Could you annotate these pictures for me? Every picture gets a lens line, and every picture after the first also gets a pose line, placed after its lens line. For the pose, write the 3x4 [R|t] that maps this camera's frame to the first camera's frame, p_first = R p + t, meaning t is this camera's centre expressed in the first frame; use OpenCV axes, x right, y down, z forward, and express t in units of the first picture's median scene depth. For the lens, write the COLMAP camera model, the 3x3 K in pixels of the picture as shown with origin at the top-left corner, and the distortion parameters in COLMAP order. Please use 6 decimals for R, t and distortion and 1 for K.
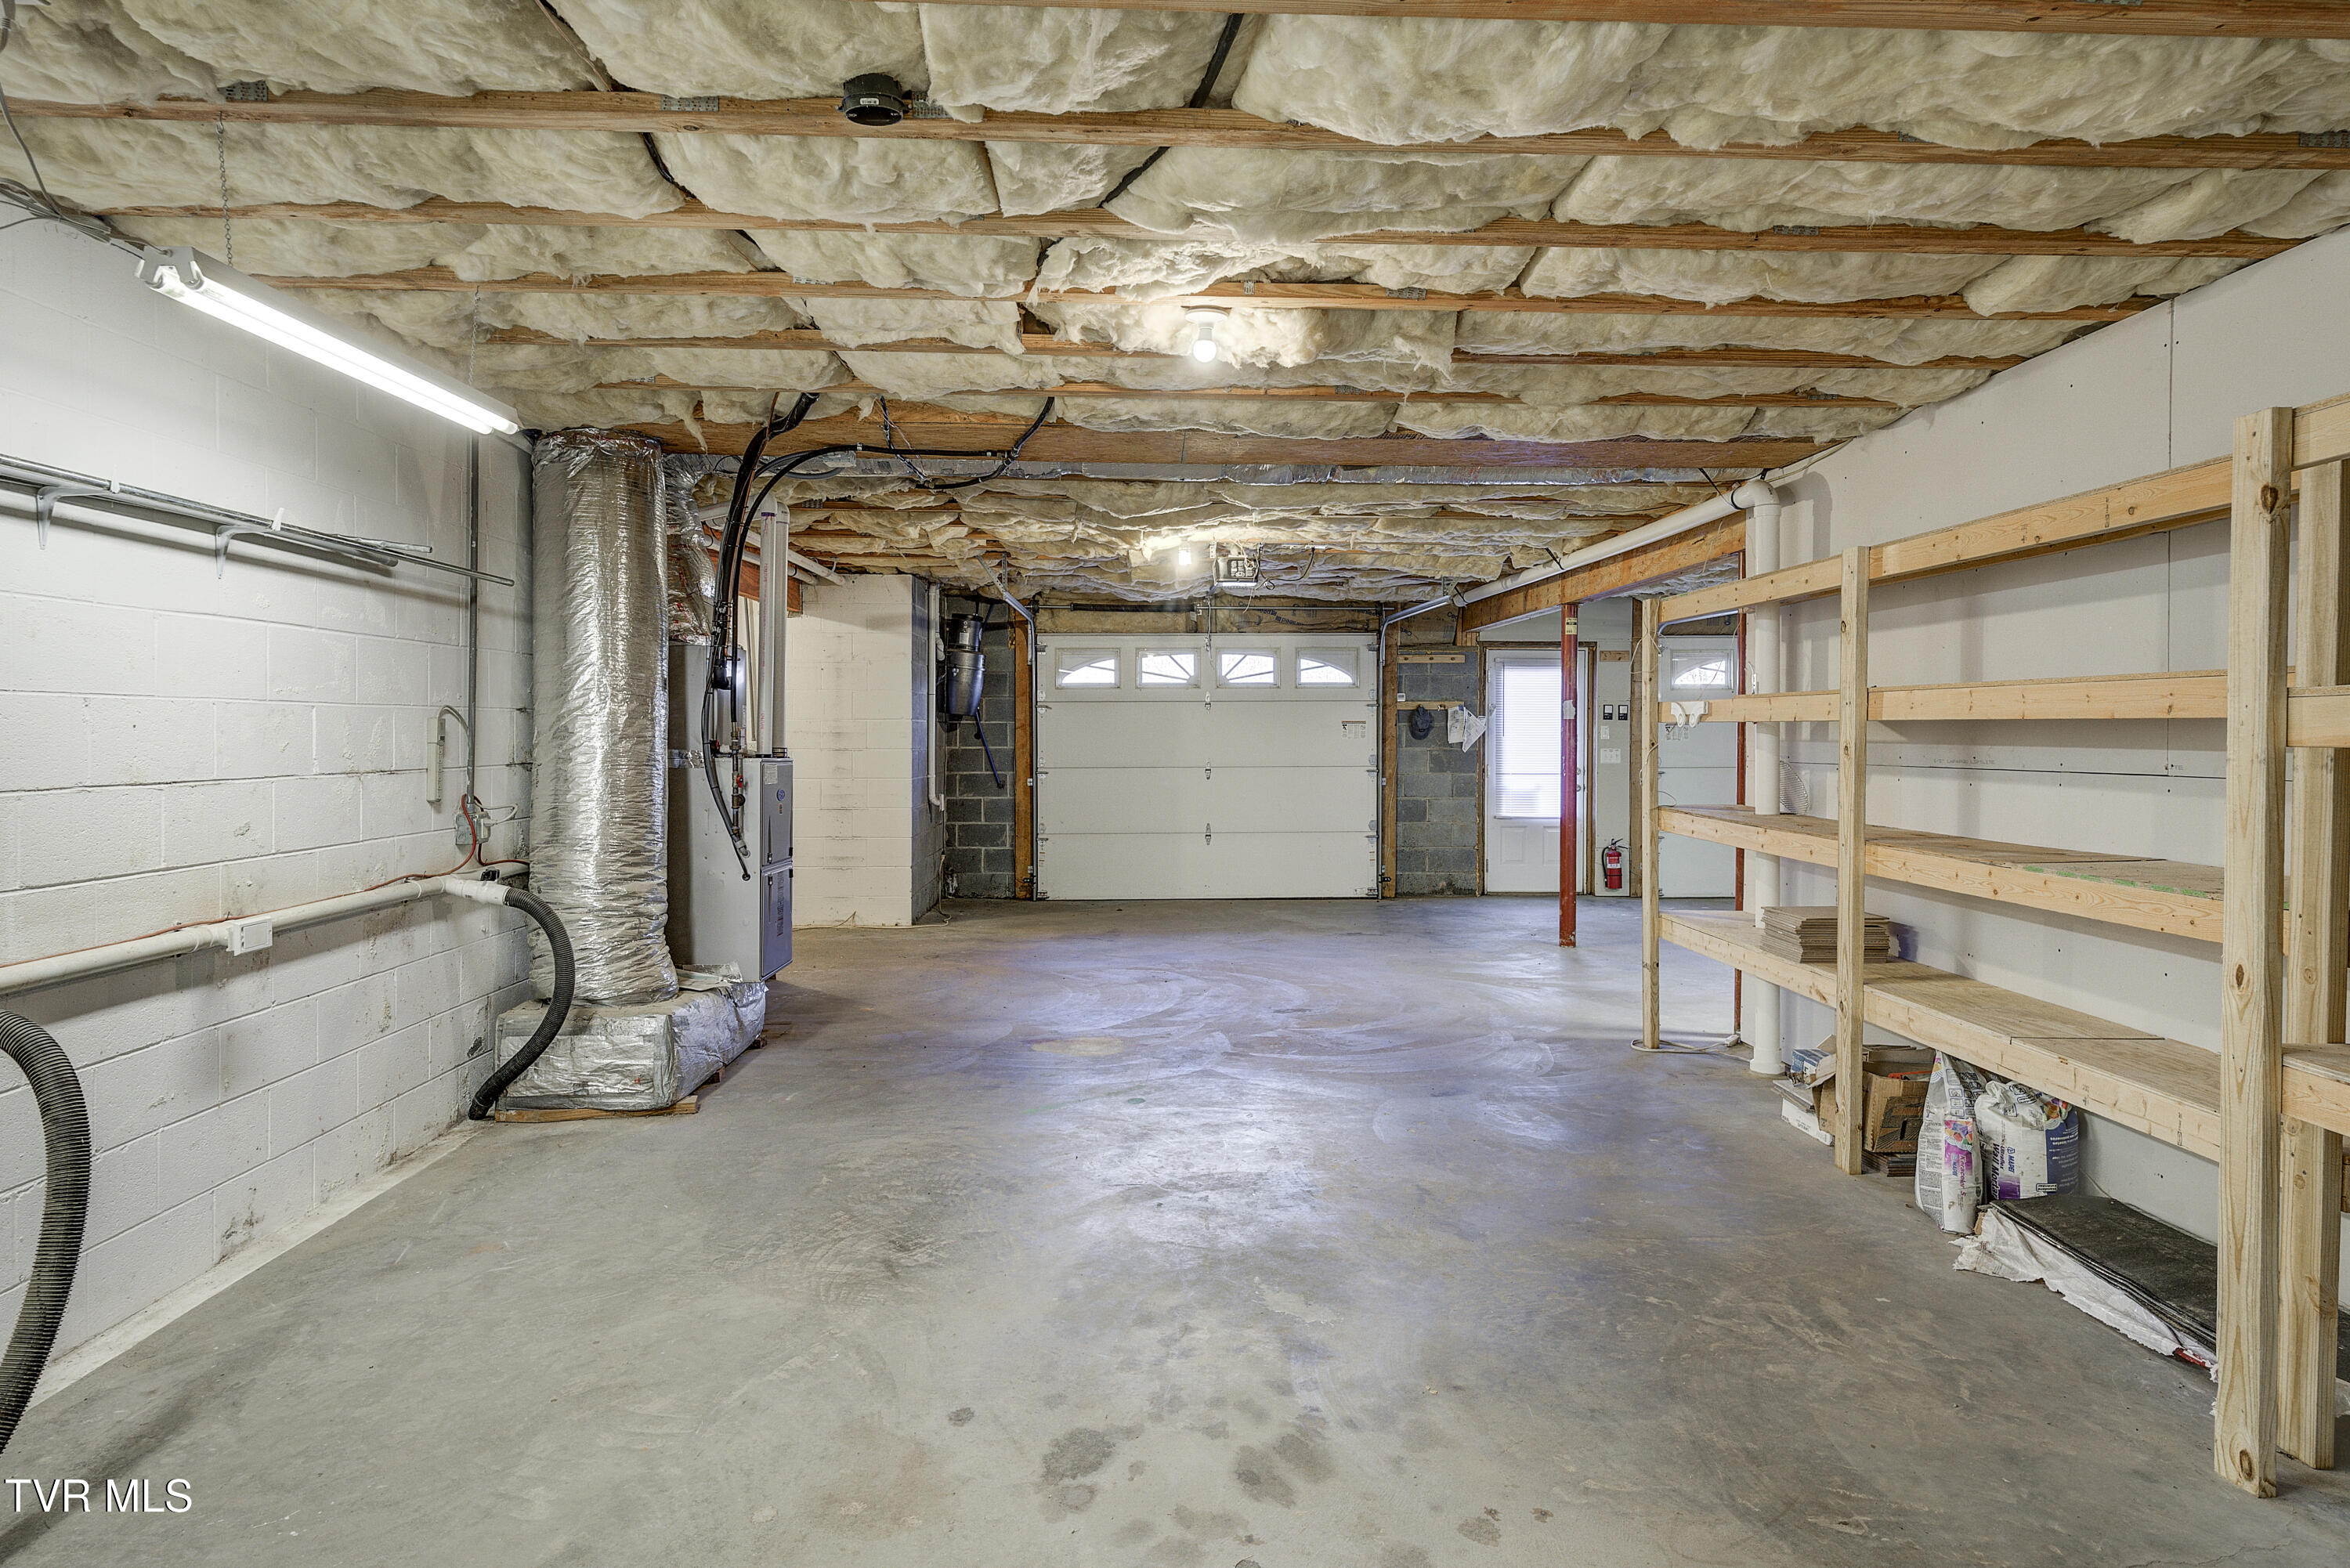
lens RADIAL K [[1324.8, 0, 1175.5], [0, 1324.8, 741.8], [0, 0, 1]] dist [0.000068, 0.000031]
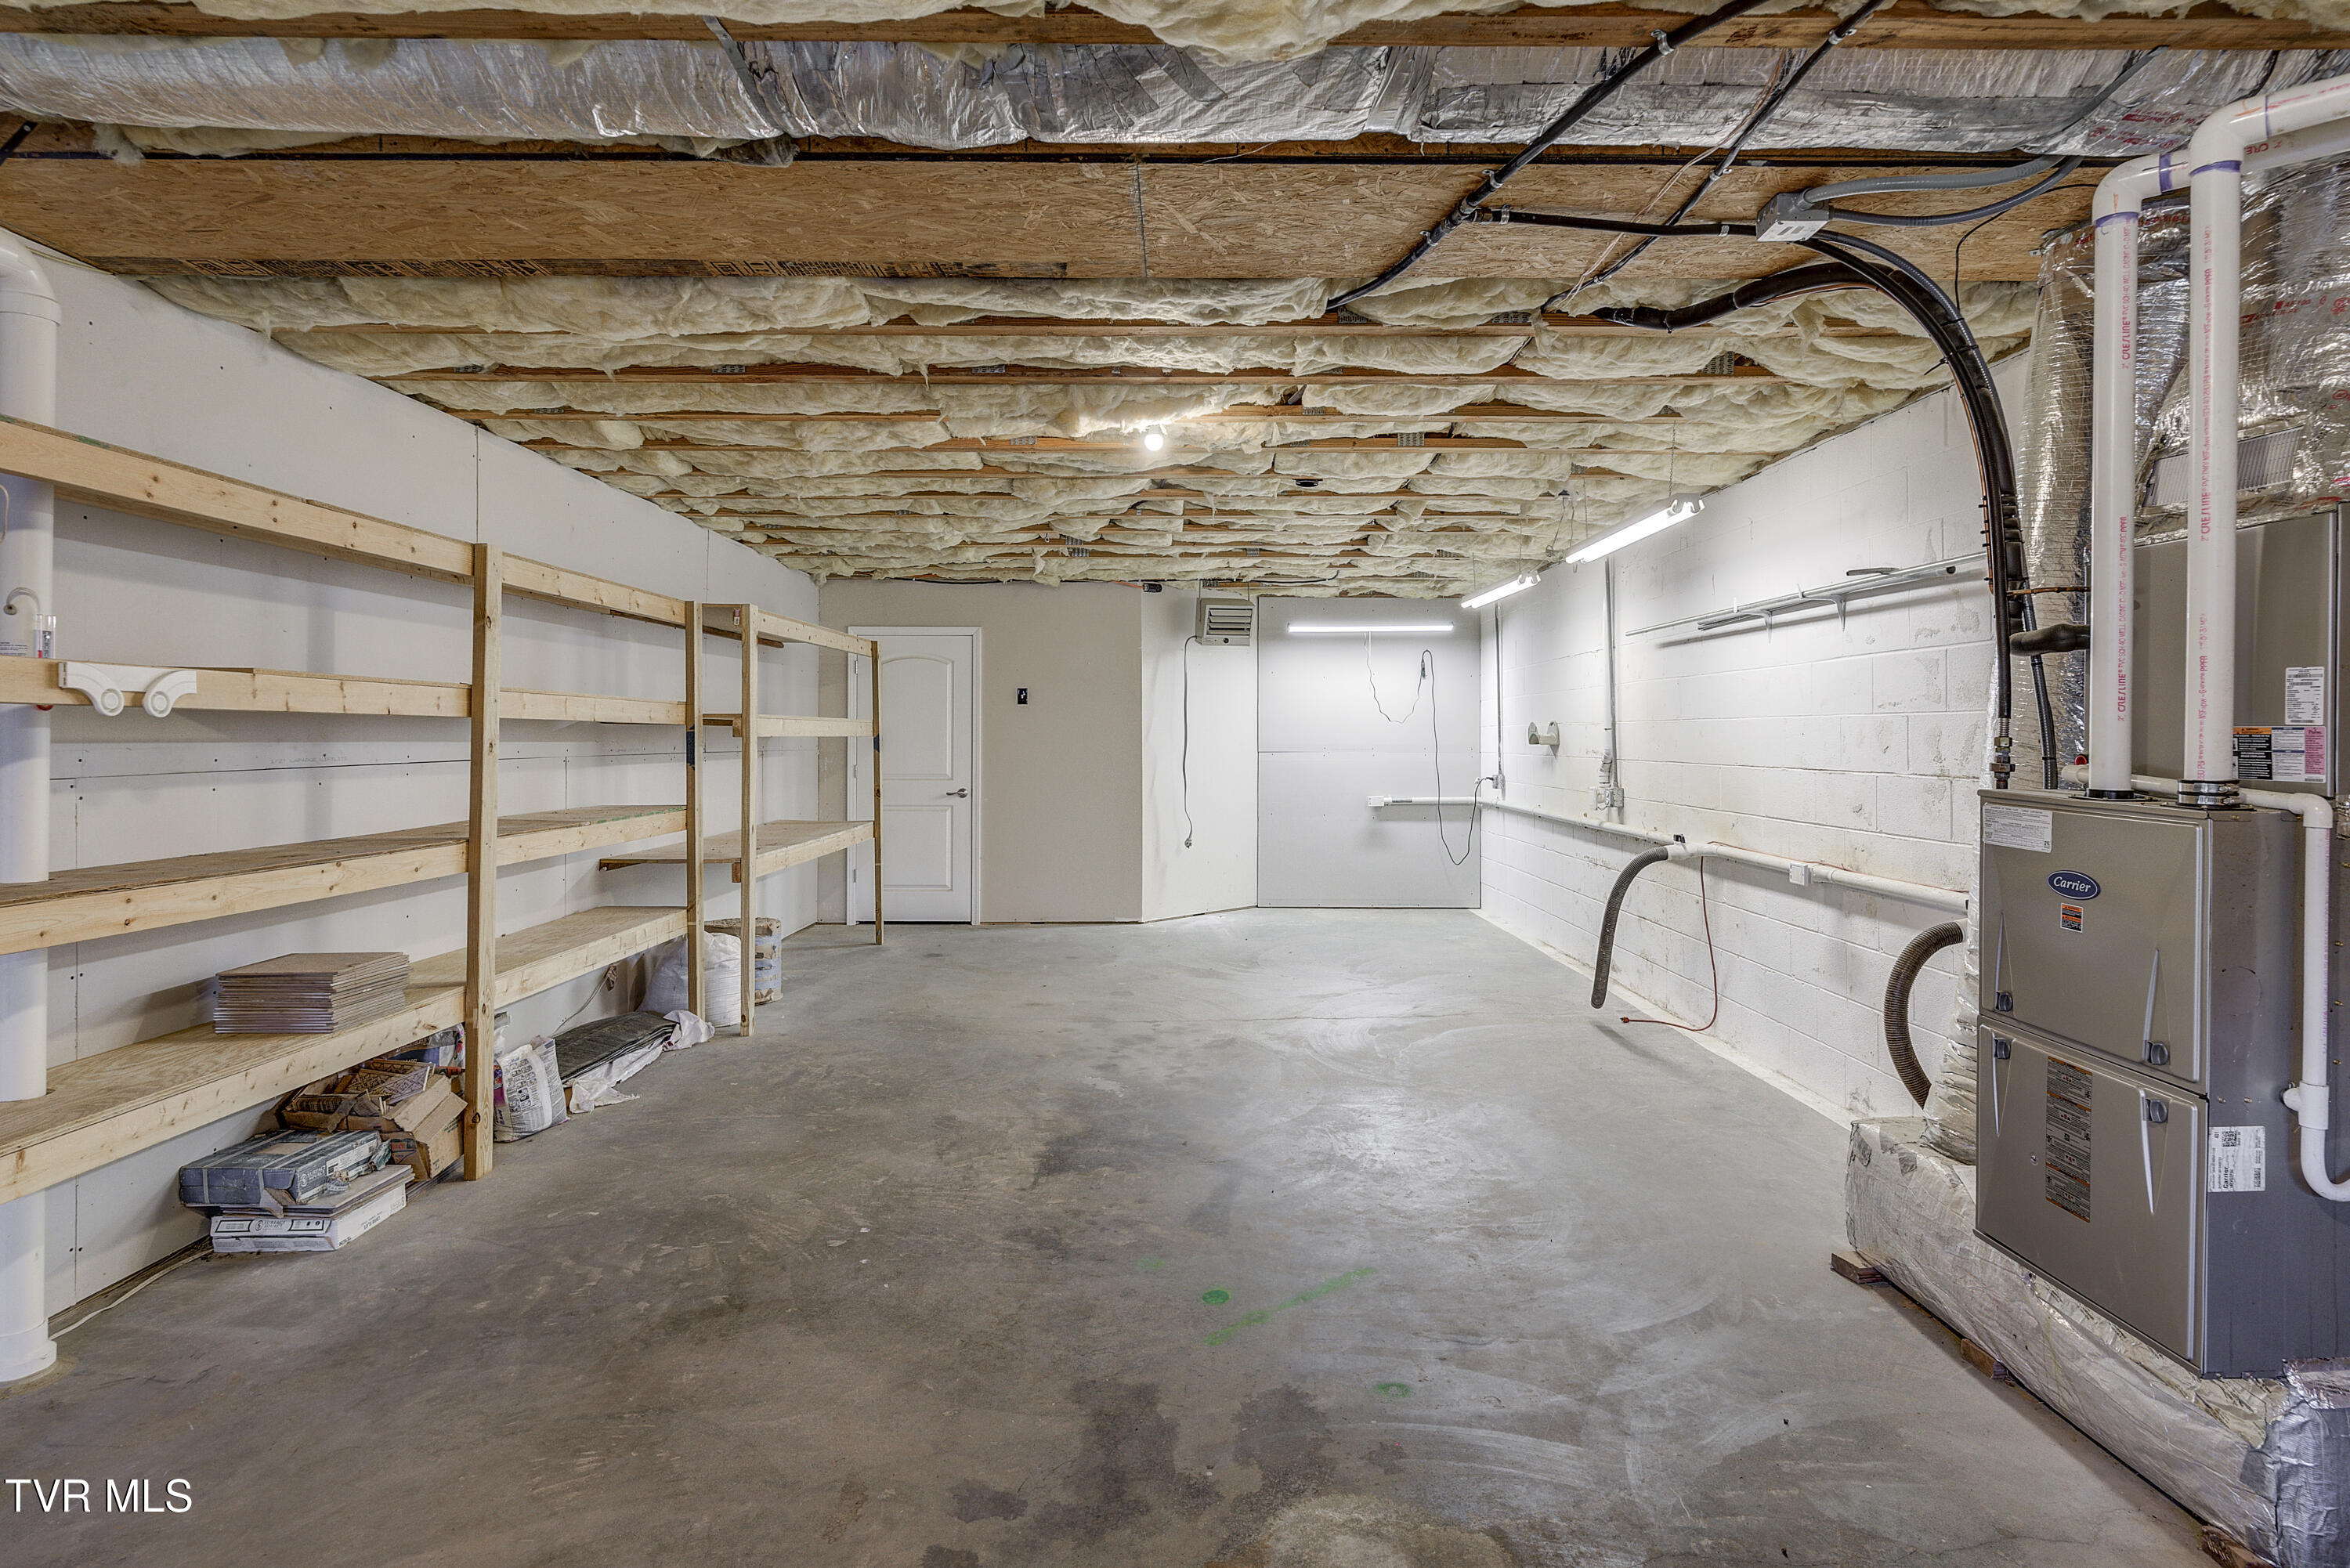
lens RADIAL K [[1232.2, 0, 1180.1], [0, 1232.2, 727.0], [0, 0, 1]] dist [0.002377, 0.000644]
pose [[-0.999912, -0.006304, 0.011647, -0.006825], [-0.006312, 0.999980, -0.000581, -0.004451], [-0.011644, -0.000654, -0.999932, 0.703495]]
